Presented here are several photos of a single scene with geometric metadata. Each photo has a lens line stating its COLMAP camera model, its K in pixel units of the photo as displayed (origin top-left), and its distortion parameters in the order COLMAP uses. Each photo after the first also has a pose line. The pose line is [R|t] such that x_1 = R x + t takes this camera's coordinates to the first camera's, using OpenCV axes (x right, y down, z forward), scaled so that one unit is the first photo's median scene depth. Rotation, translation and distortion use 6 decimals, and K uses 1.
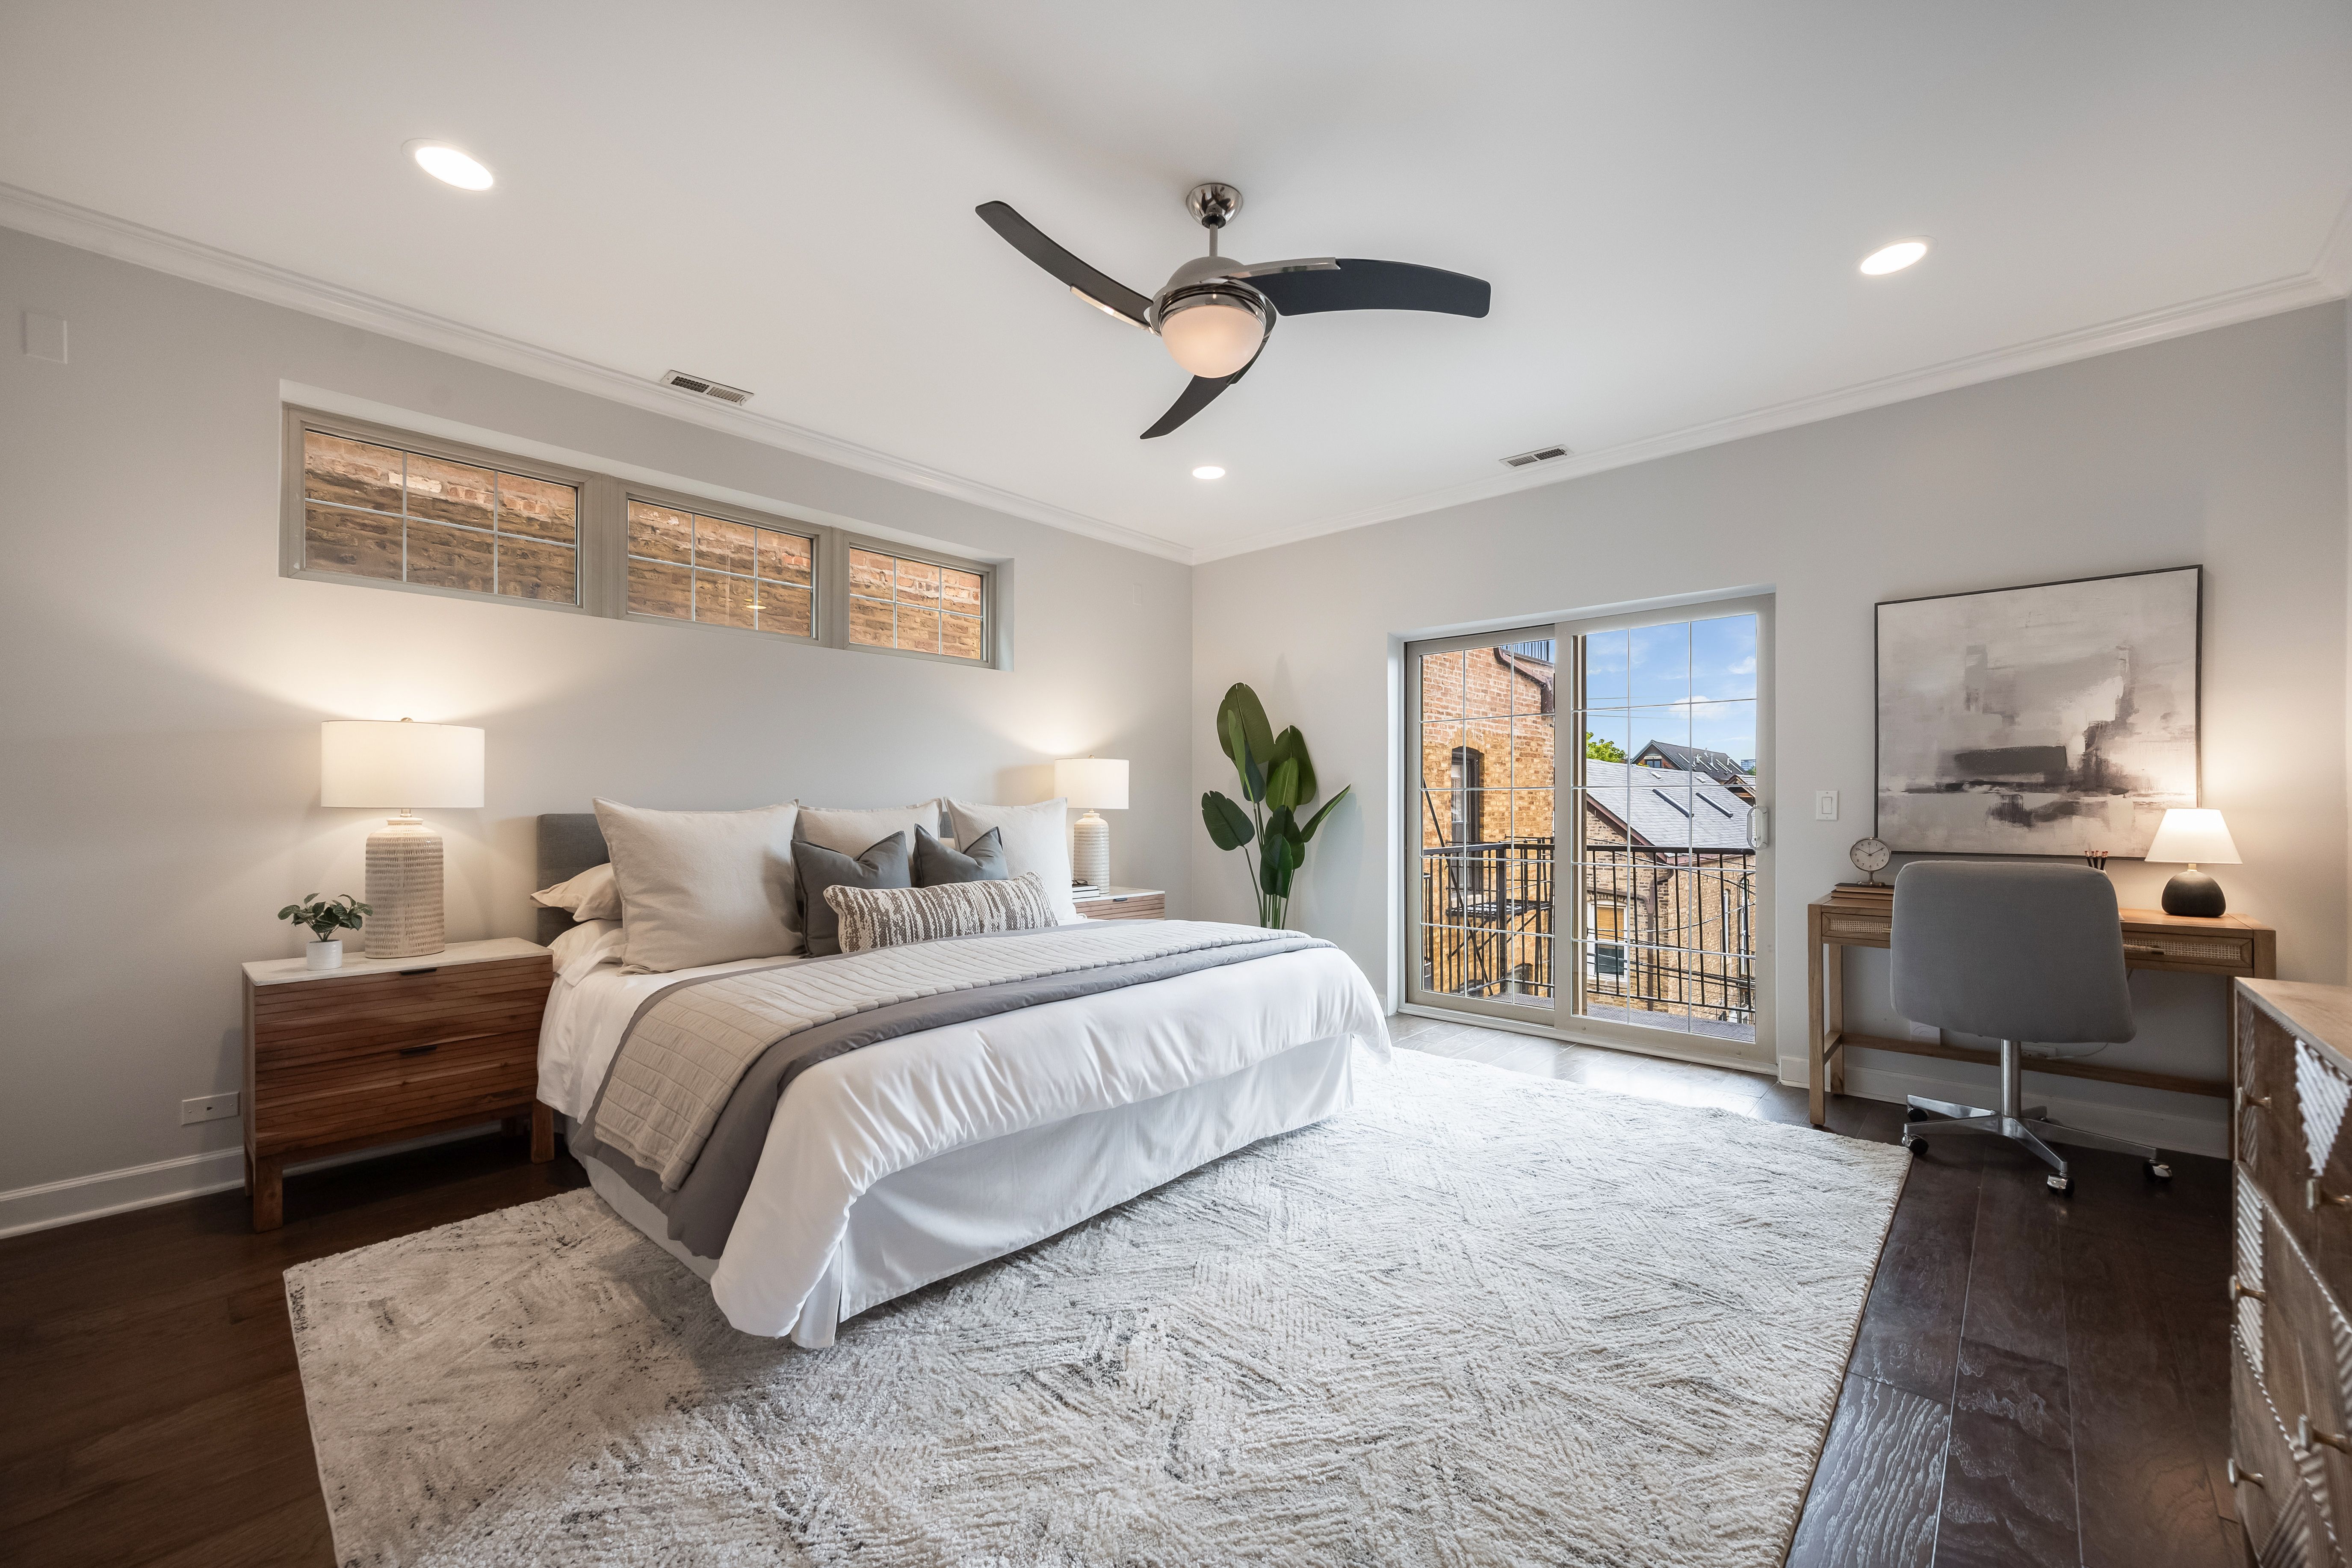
lens RADIAL K [[933.9, 0, 1183.6], [0, 933.9, 795.4], [0, 0, 1]] dist [-0.001017, 0.000278]
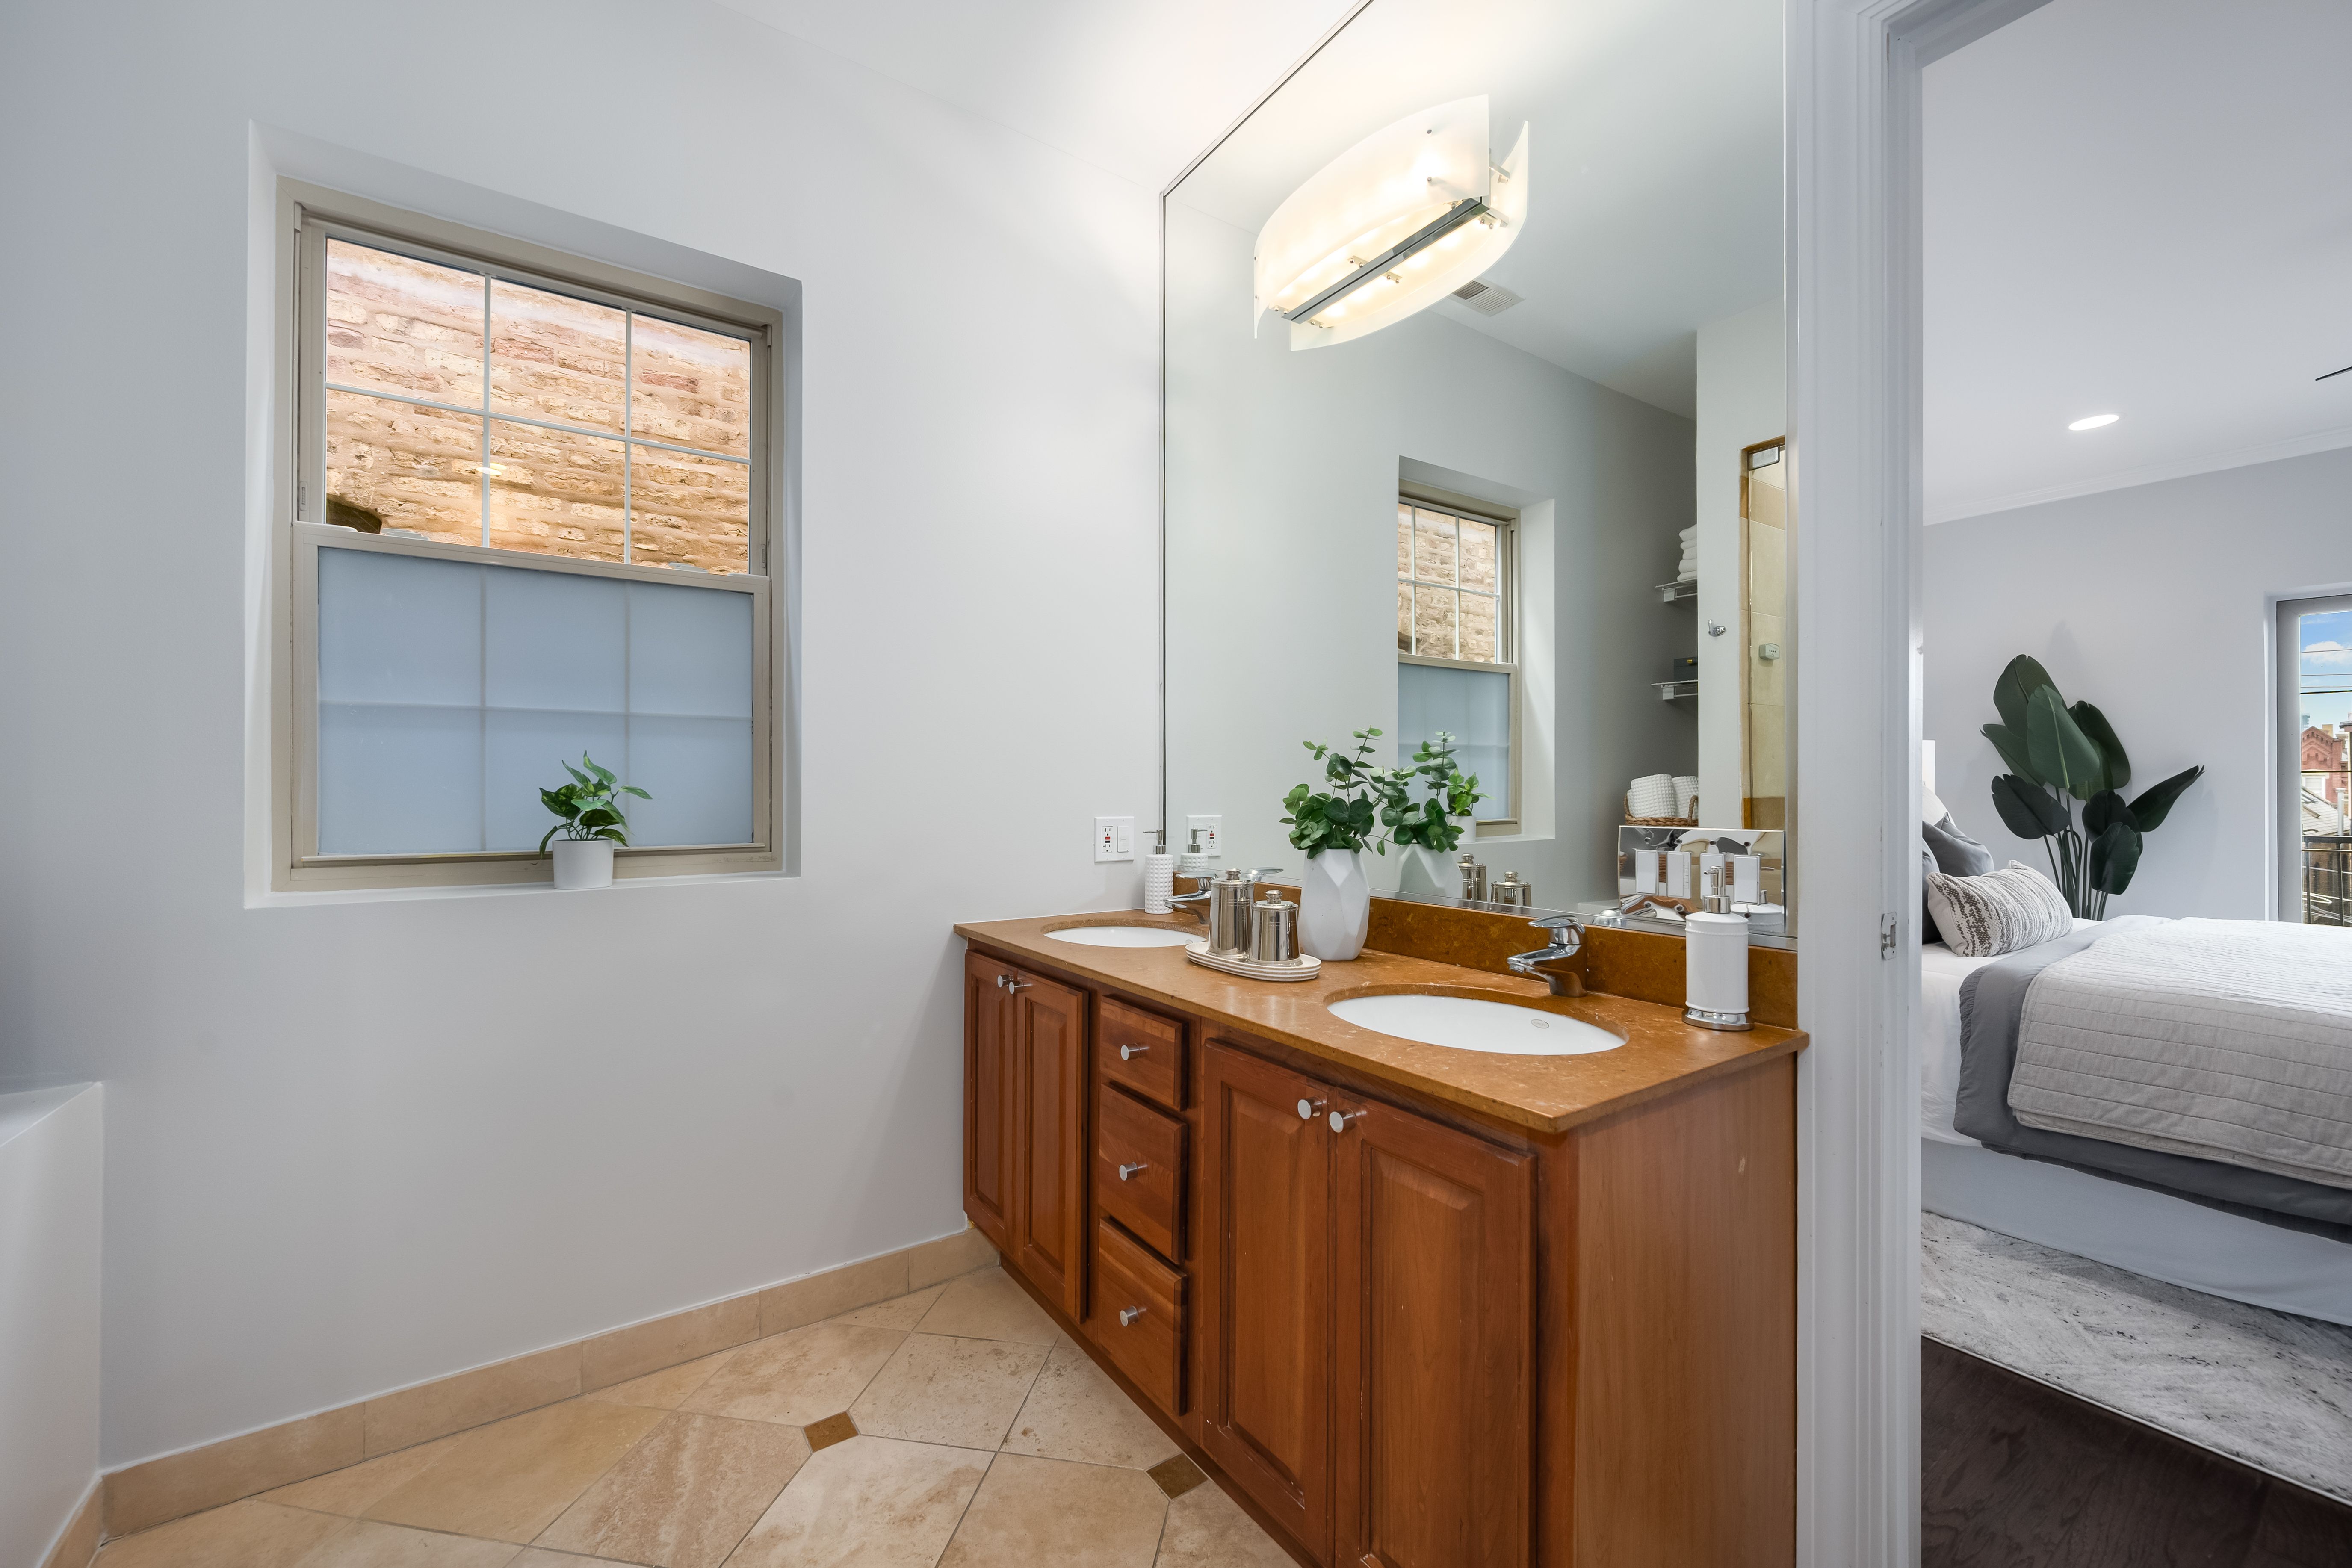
lens RADIAL K [[933.9, 0, 1183.6], [0, 933.9, 795.4], [0, 0, 1]] dist [-0.001017, 0.000278]
pose [[0.978251, -0.000964, -0.207423, -0.578284], [0.004007, 0.999890, 0.014252, 0.000043], [0.207386, -0.014773, 0.978148, -0.063307]]
